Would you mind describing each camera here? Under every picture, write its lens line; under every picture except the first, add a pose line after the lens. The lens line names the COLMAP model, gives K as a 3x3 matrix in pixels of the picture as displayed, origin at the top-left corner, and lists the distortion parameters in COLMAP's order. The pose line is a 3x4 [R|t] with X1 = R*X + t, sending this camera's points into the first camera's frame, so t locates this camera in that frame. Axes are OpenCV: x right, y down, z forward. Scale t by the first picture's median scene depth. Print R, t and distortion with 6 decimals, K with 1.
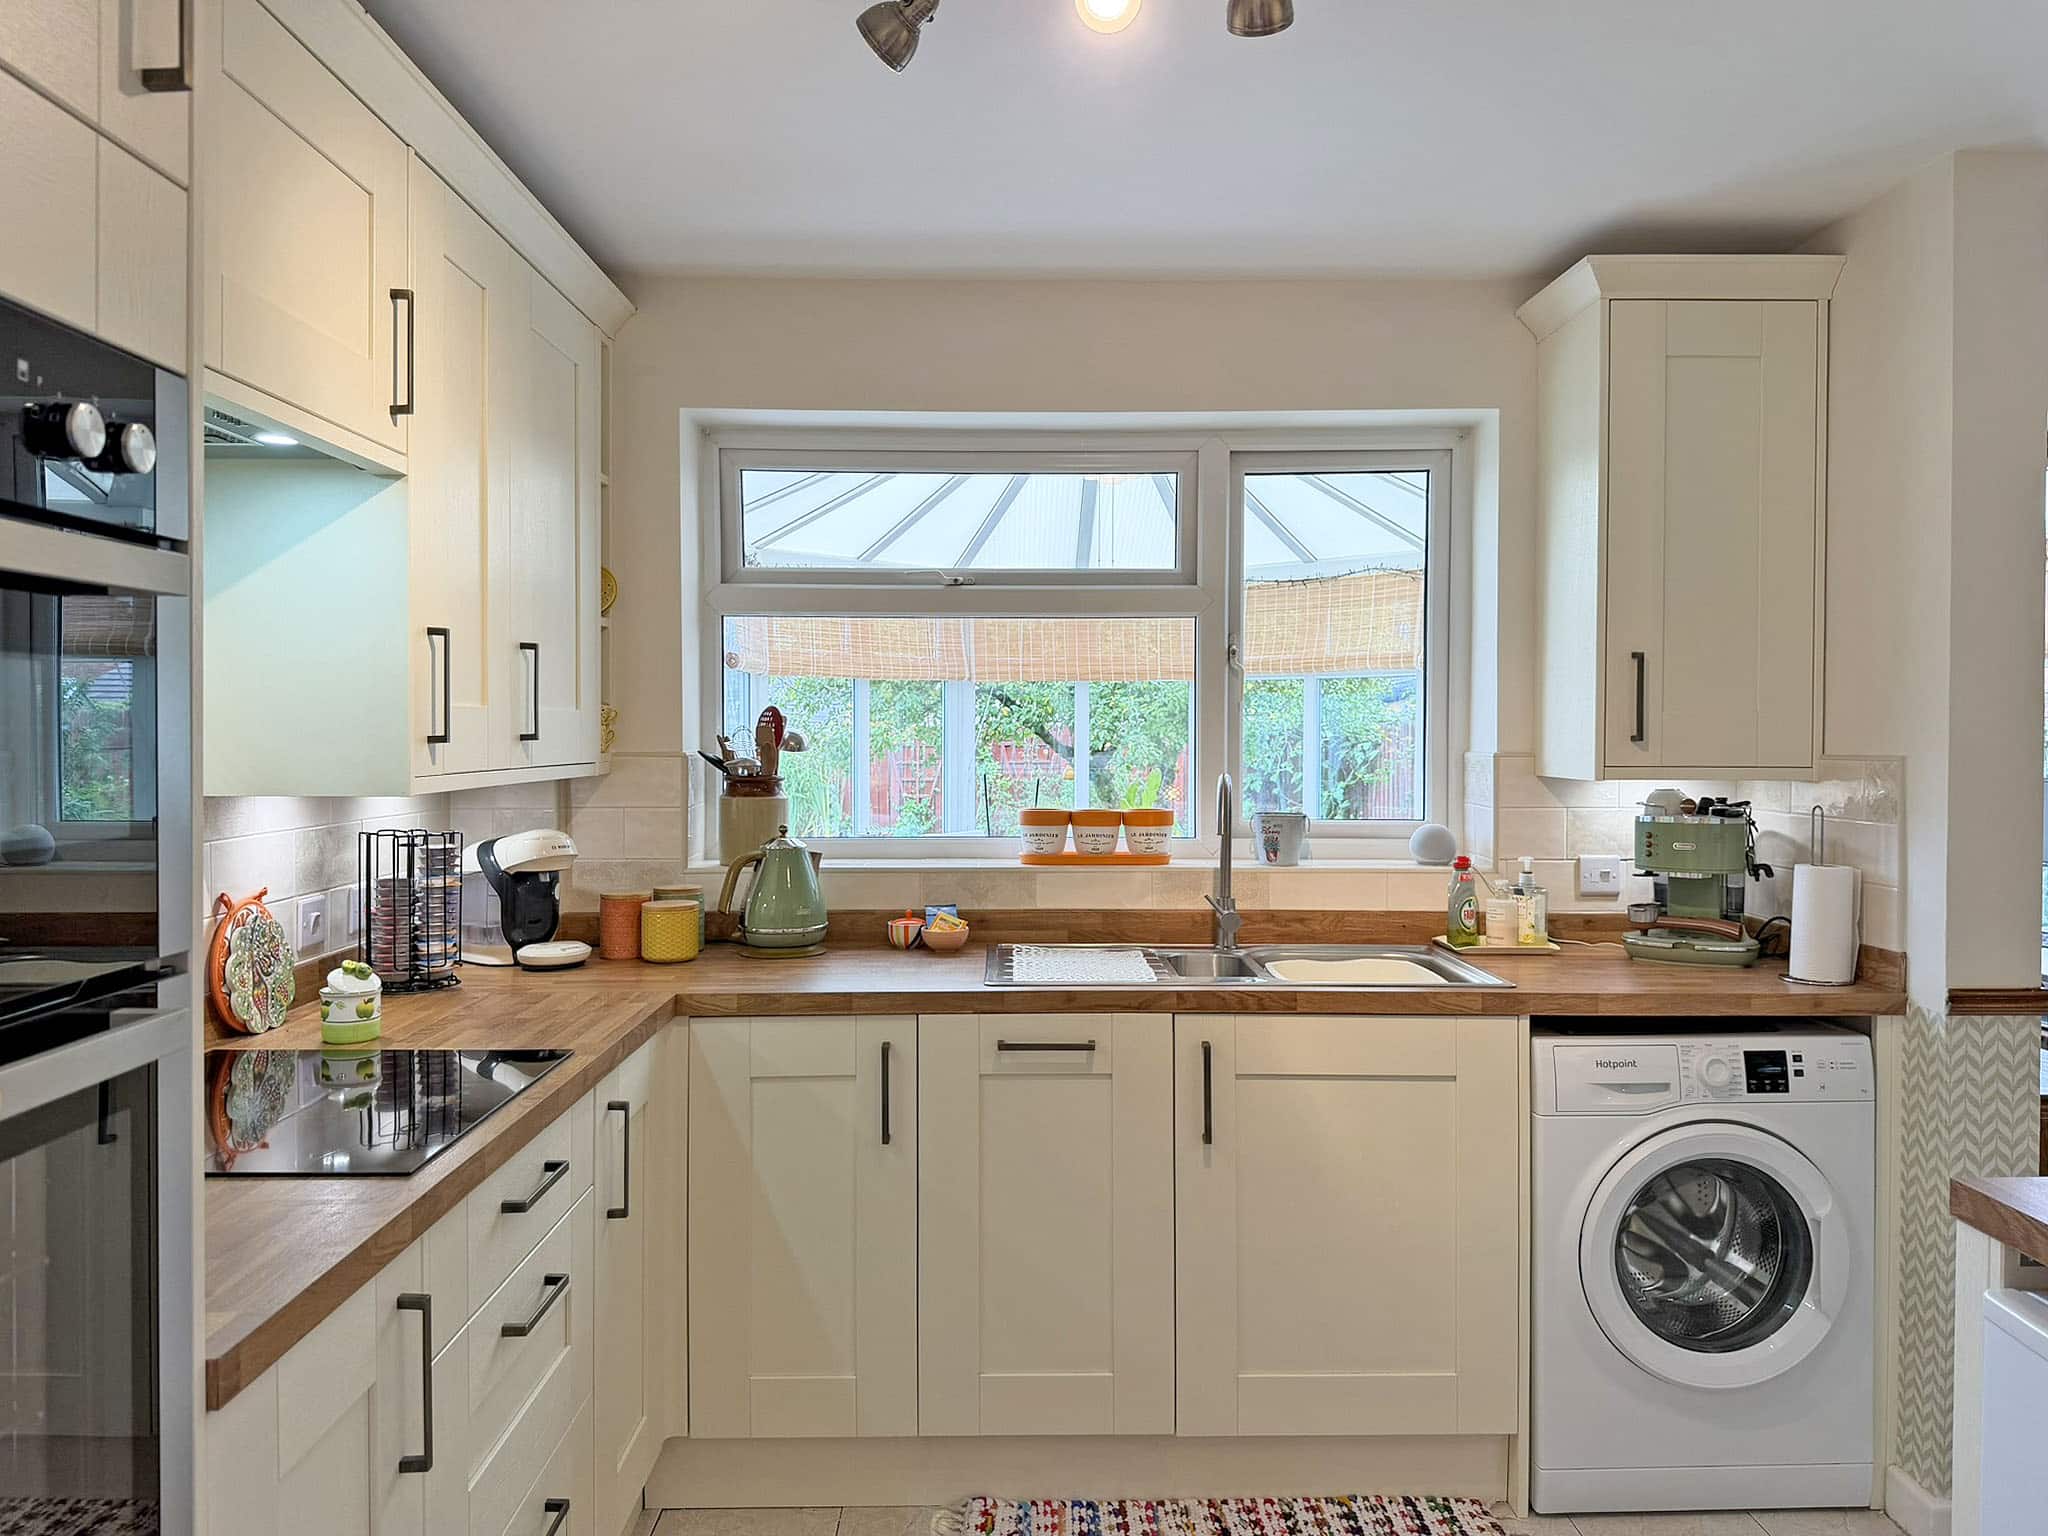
lens RADIAL K [[1443.1, 0, 1065.6], [0, 1443.1, 777.0], [0, 0, 1]] dist [0.194098, -0.398756]
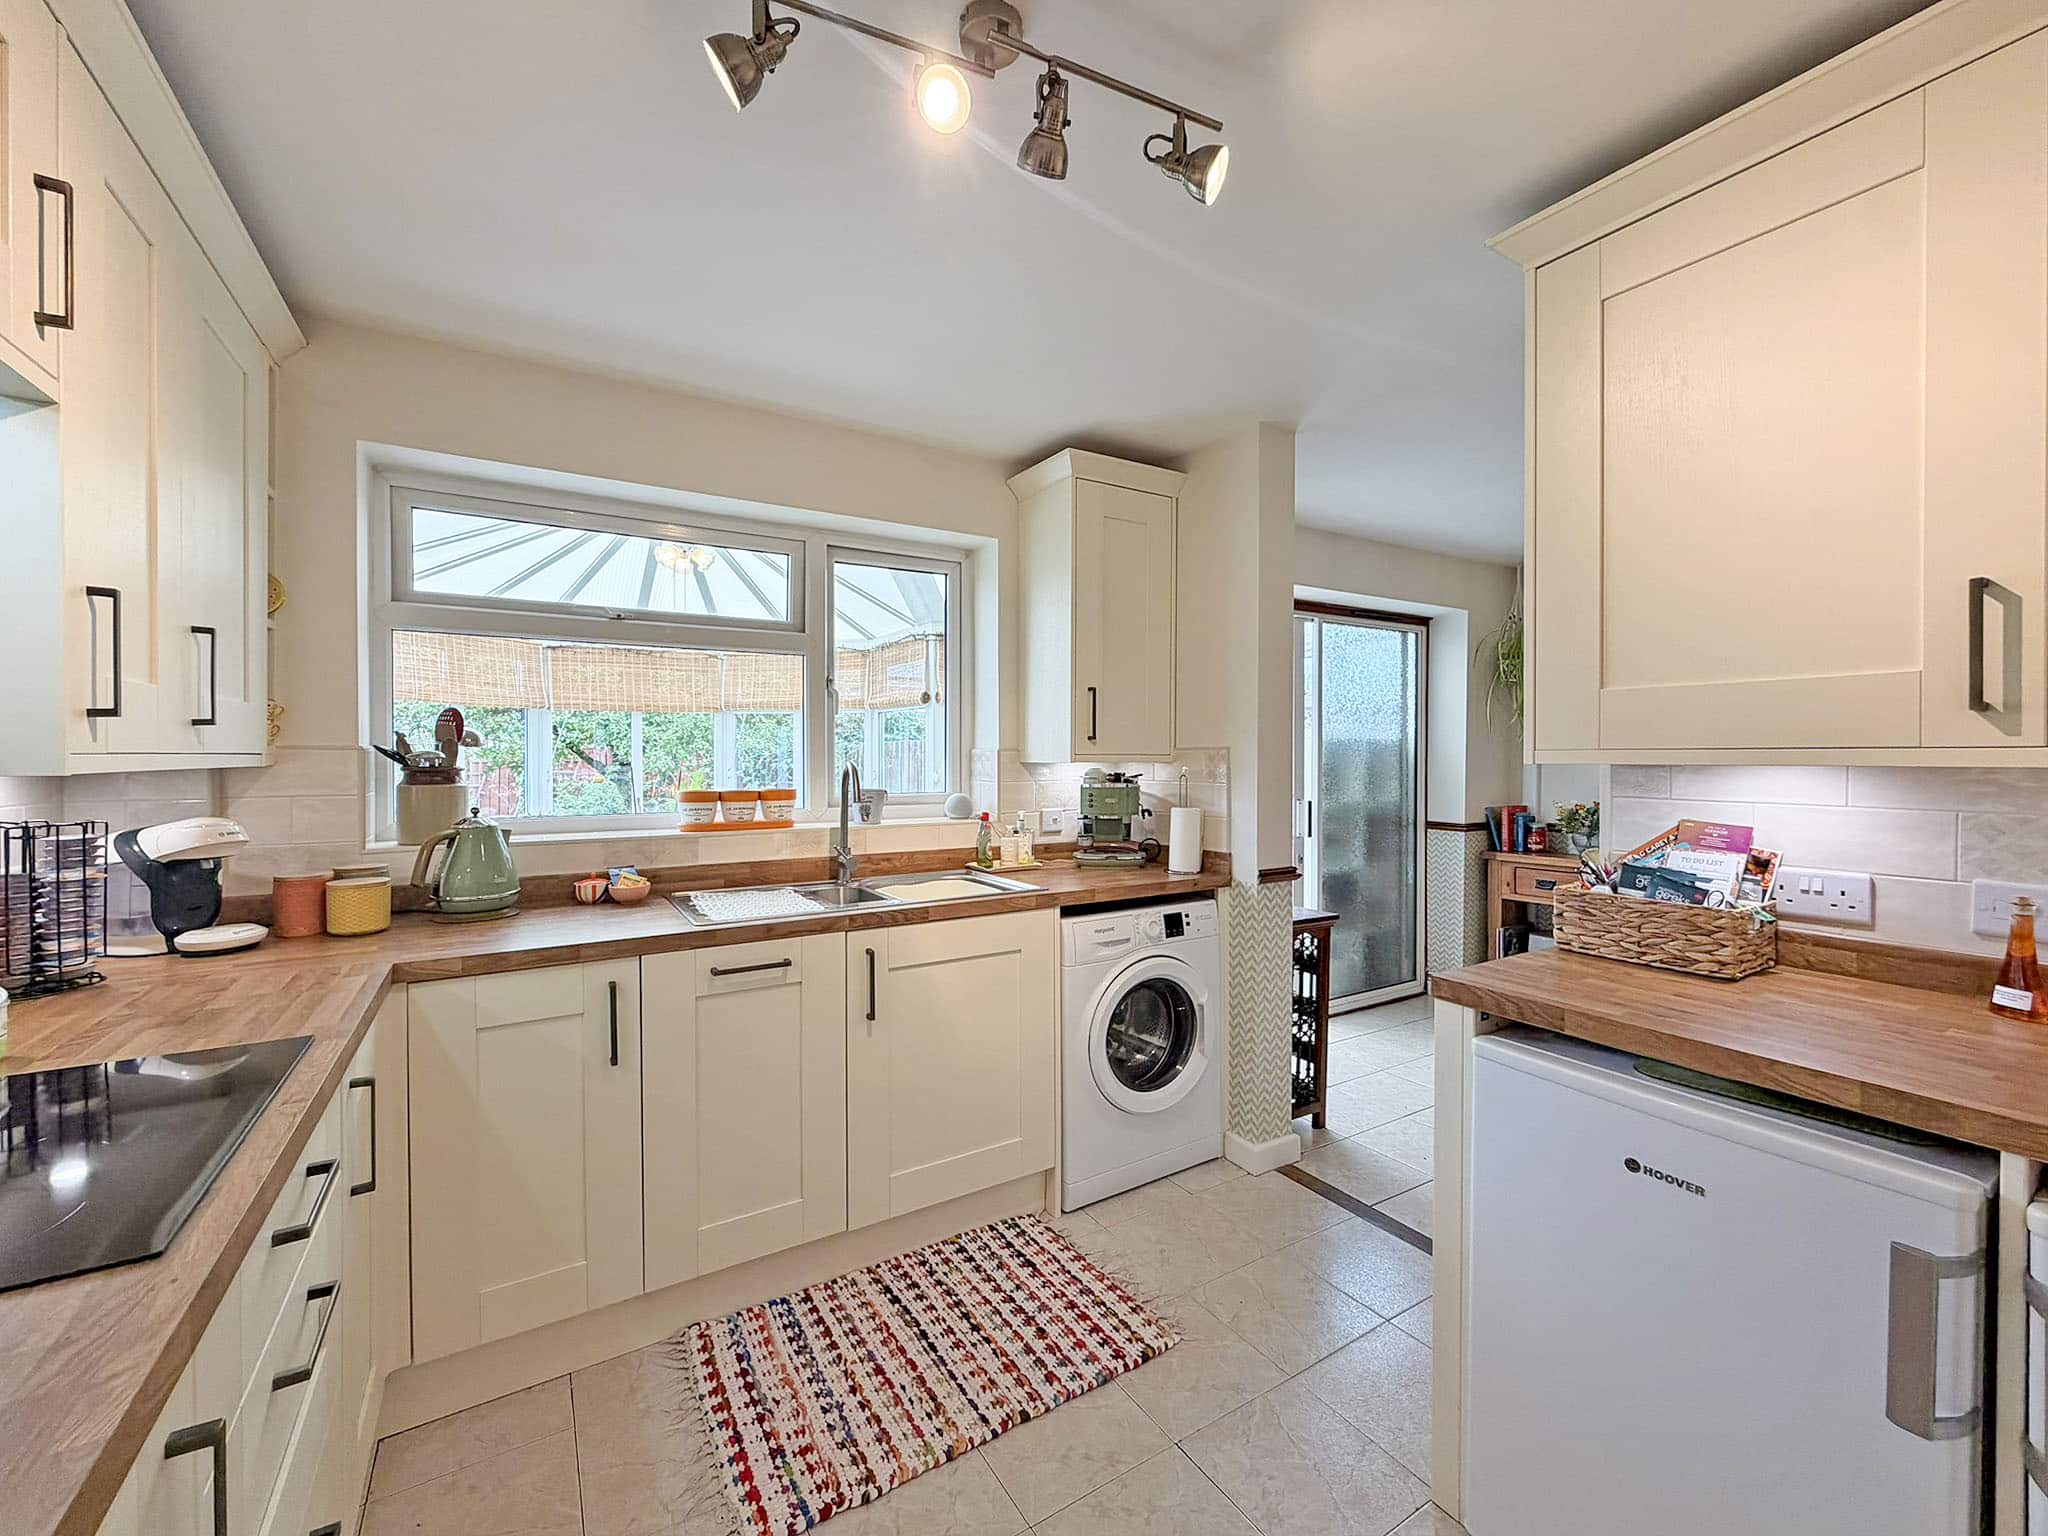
lens RADIAL K [[802.8, 0, 1020.3], [0, 802.8, 773.3], [0, 0, 1]] dist [-0.000252, -0.000458]
pose [[0.862155, -0.011978, 0.506503, -0.147580], [0.018022, 0.999813, -0.007032, 0.018963], [-0.506324, 0.015191, 0.862210, 0.229428]]
